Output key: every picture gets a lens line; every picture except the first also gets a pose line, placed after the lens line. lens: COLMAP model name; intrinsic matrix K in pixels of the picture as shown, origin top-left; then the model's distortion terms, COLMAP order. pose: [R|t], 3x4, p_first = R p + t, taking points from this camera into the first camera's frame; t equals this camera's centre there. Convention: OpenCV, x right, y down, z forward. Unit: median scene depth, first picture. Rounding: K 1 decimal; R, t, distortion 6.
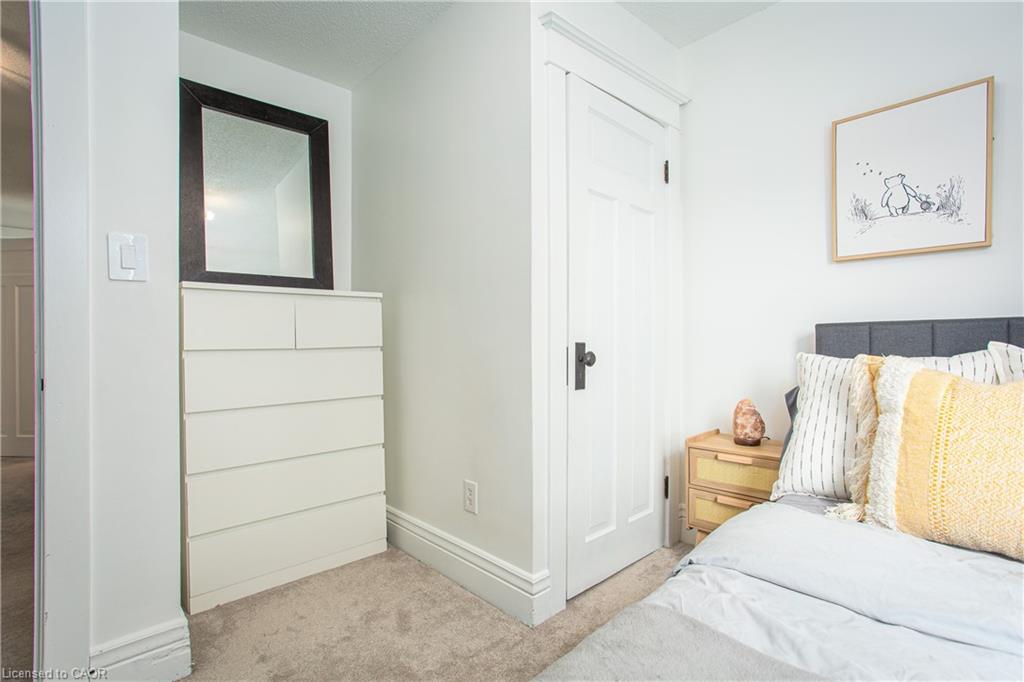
lens RADIAL K [[492.3, 0, 512.0], [0, 492.3, 341.0], [0, 0, 1]] dist [-0.064045, 0.035659]
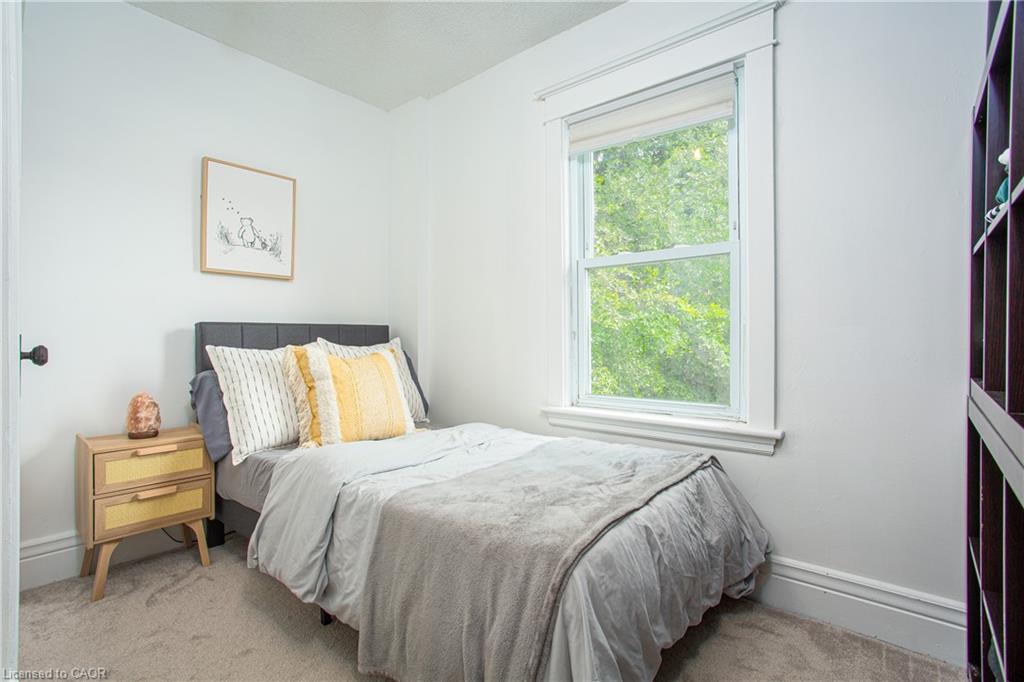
lens RADIAL K [[492.3, 0, 512.0], [0, 492.3, 341.0], [0, 0, 1]] dist [-0.064045, 0.035659]
pose [[-0.117248, 0.004838, 0.993091, -0.681622], [0.000488, 0.999988, -0.004814, 0.018890], [-0.993103, -0.000080, -0.117249, 0.399376]]
